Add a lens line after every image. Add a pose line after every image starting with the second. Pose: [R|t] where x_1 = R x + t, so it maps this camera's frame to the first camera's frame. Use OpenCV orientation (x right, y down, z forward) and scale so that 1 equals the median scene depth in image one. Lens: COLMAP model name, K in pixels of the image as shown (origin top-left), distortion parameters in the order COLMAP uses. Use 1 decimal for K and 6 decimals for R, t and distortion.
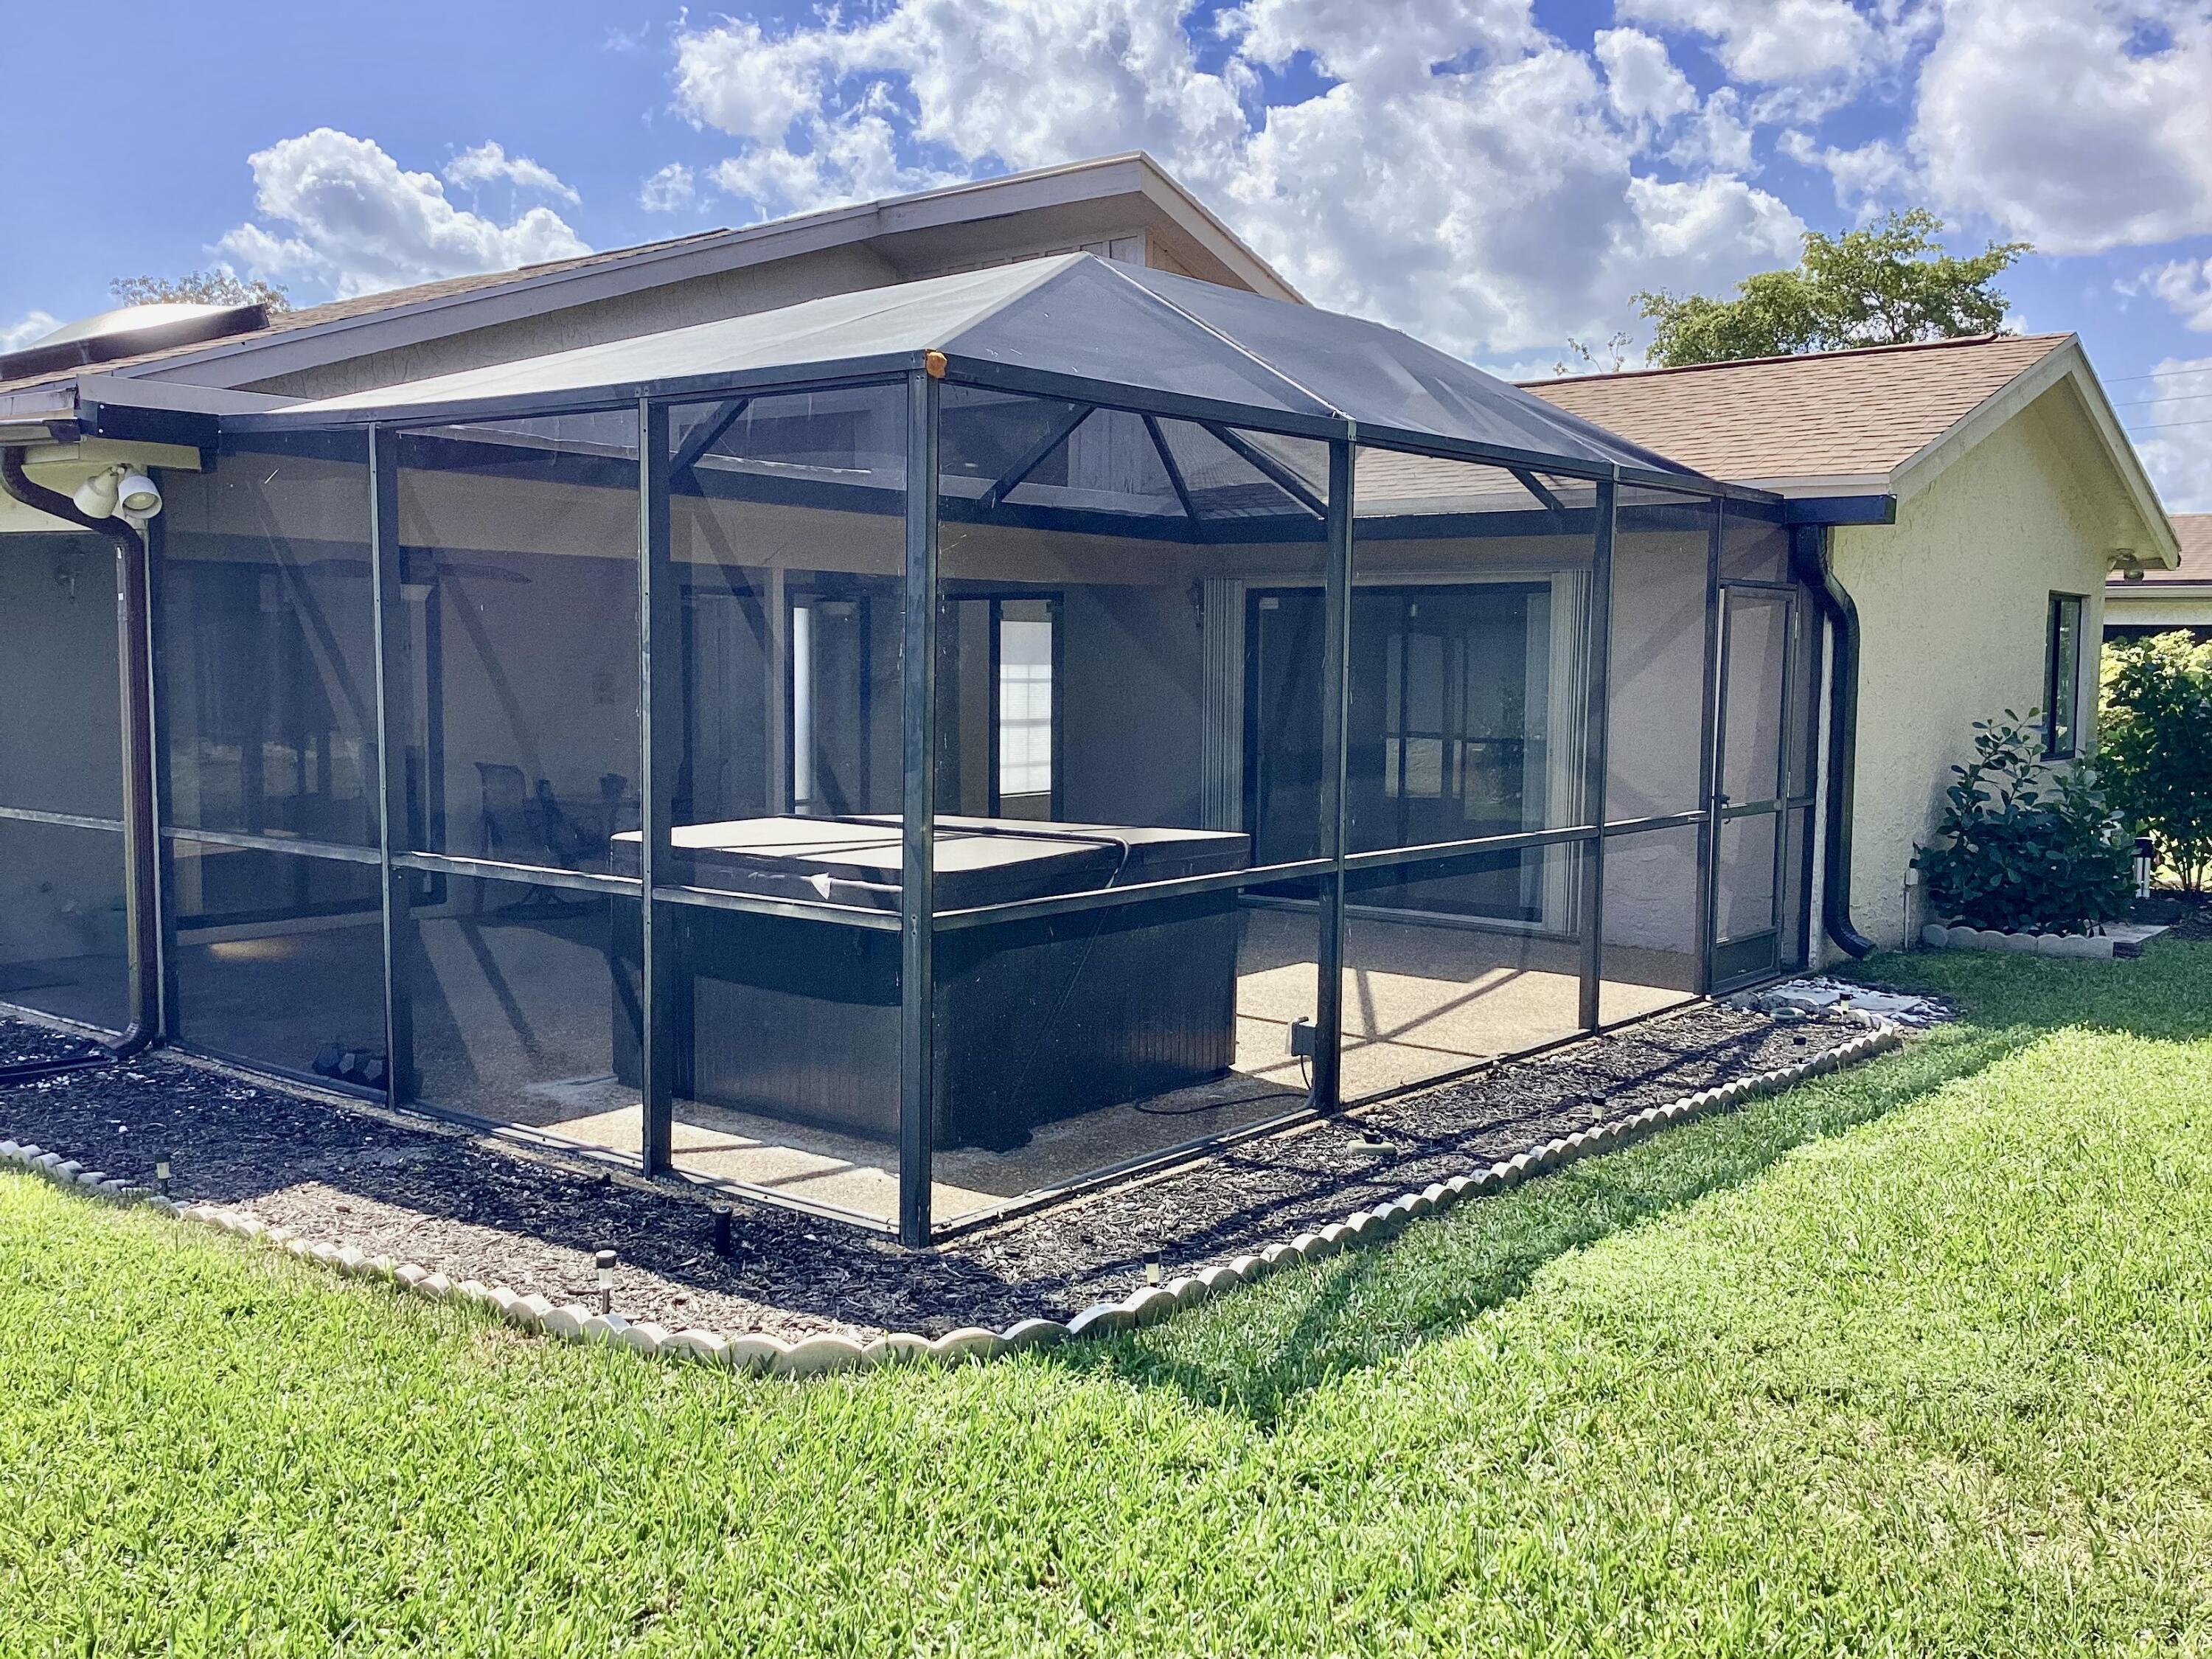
lens RADIAL K [[1987.4, 0, 1117.4], [0, 1987.4, 836.4], [0, 0, 1]] dist [0.119669, -0.220903]
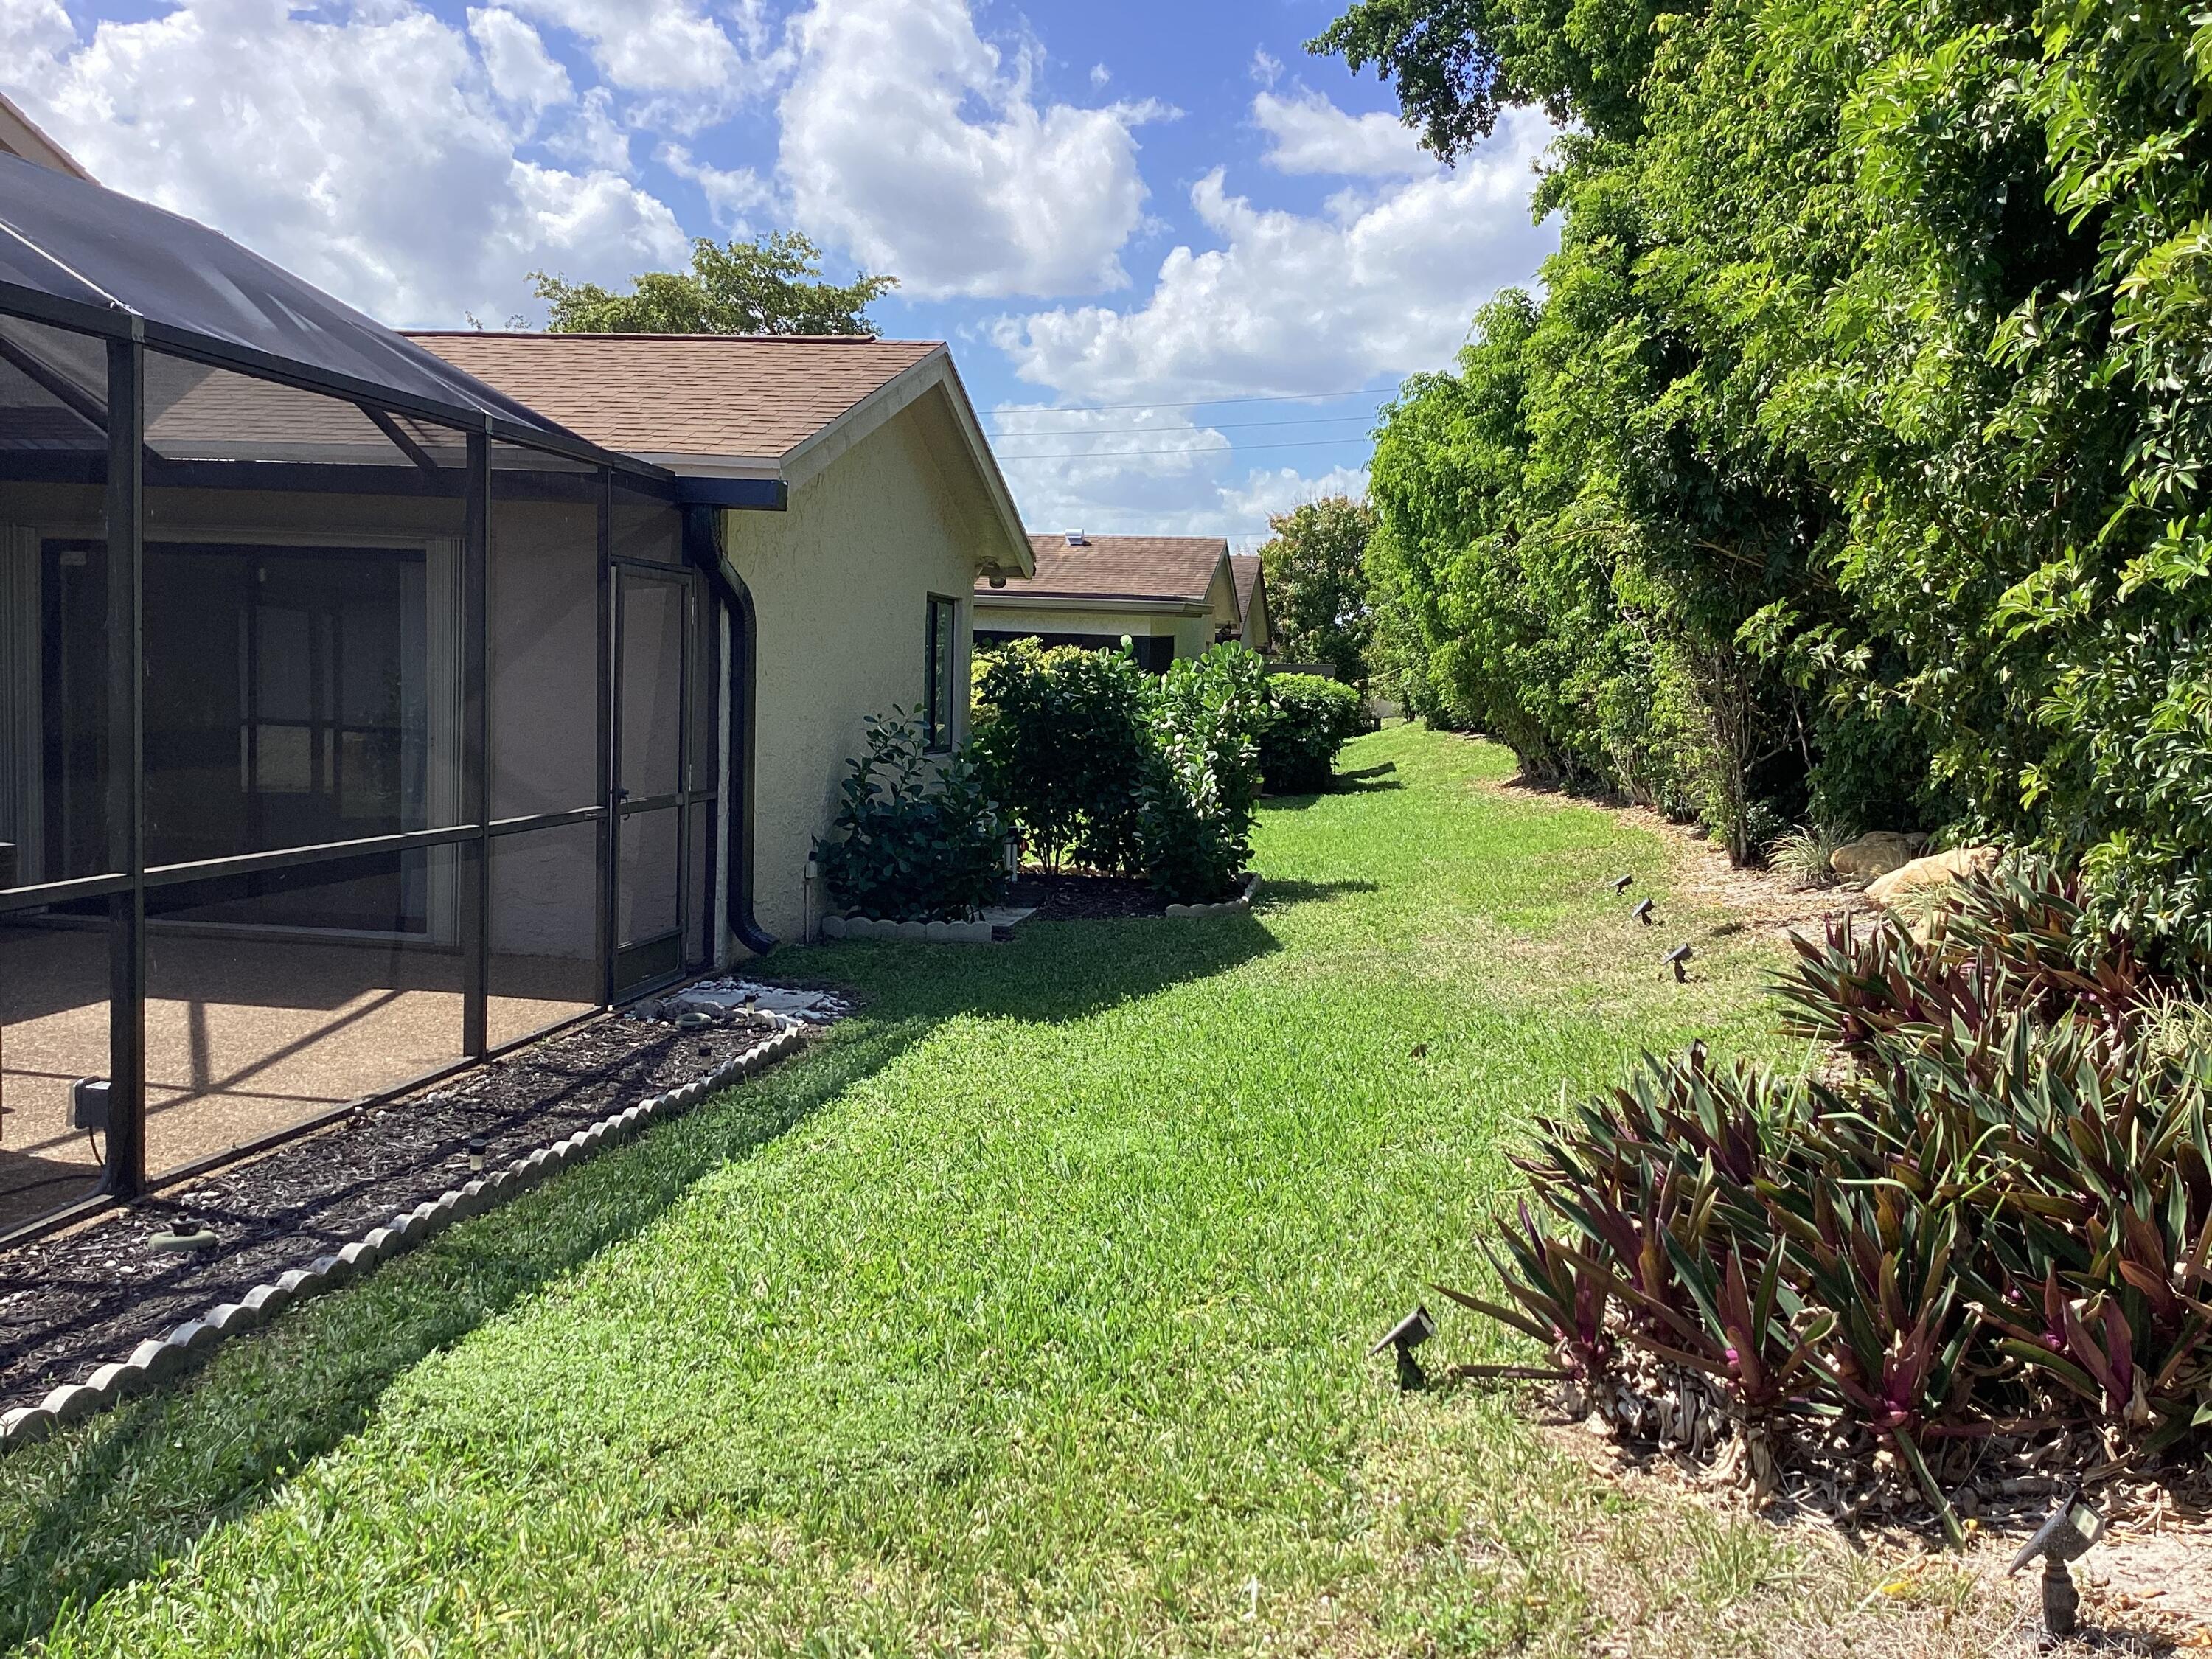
lens RADIAL K [[1987.4, 0, 1117.4], [0, 1987.4, 836.4], [0, 0, 1]] dist [0.119669, -0.220903]
pose [[0.862320, -0.021020, 0.505926, 0.041598], [0.019752, 0.999774, 0.007873, -0.002092], [-0.505978, 0.003204, 0.862541, 0.114678]]
